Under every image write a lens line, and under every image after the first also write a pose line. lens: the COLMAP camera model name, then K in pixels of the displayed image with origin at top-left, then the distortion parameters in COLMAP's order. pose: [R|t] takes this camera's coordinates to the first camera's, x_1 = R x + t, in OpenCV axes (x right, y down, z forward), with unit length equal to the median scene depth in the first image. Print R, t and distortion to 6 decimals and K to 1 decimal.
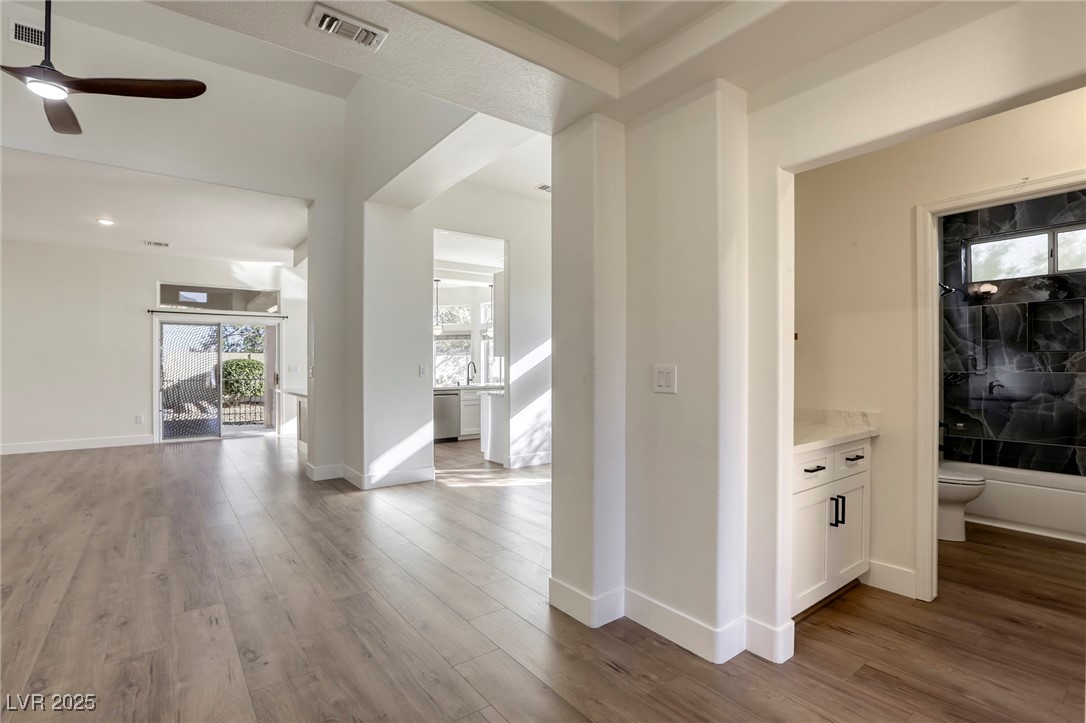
lens RADIAL K [[516.4, 0, 546.8], [0, 516.4, 364.9], [0, 0, 1]] dist [-0.003074, 0.000191]
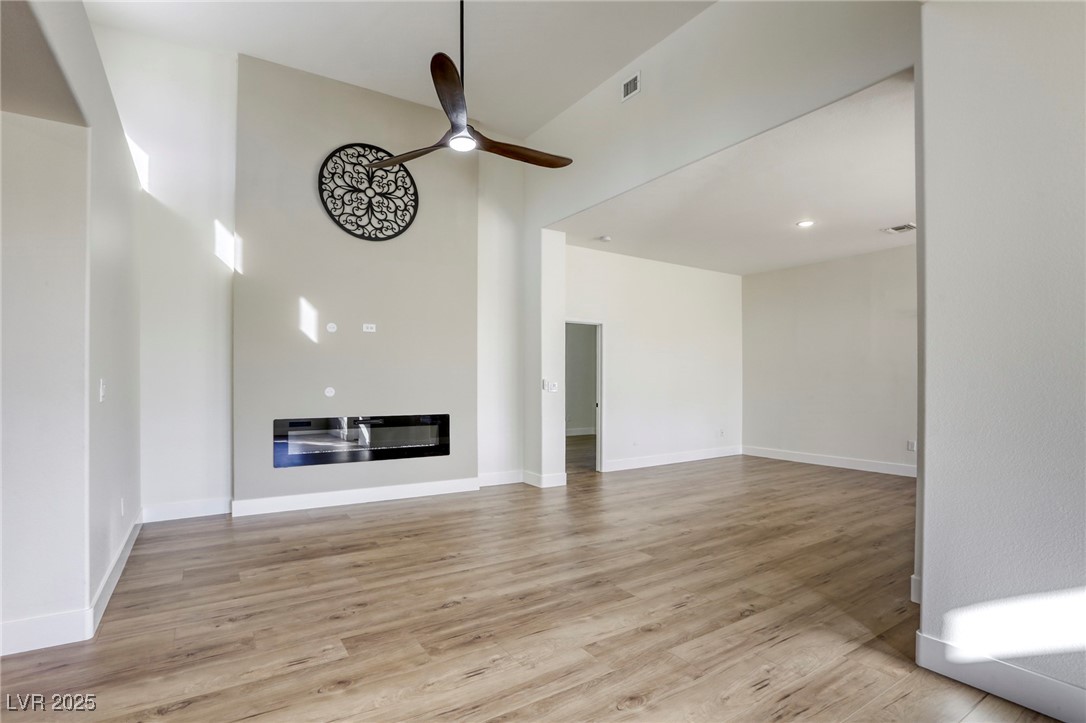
lens RADIAL K [[505.1, 0, 519.0], [0, 505.1, 376.7], [0, 0, 1]] dist [-0.047764, 0.024158]
pose [[-0.101726, -0.010572, -0.994756, 0.084702], [0.003029, 0.999936, -0.010936, 0.002072], [0.994808, -0.004125, -0.101687, 0.657051]]
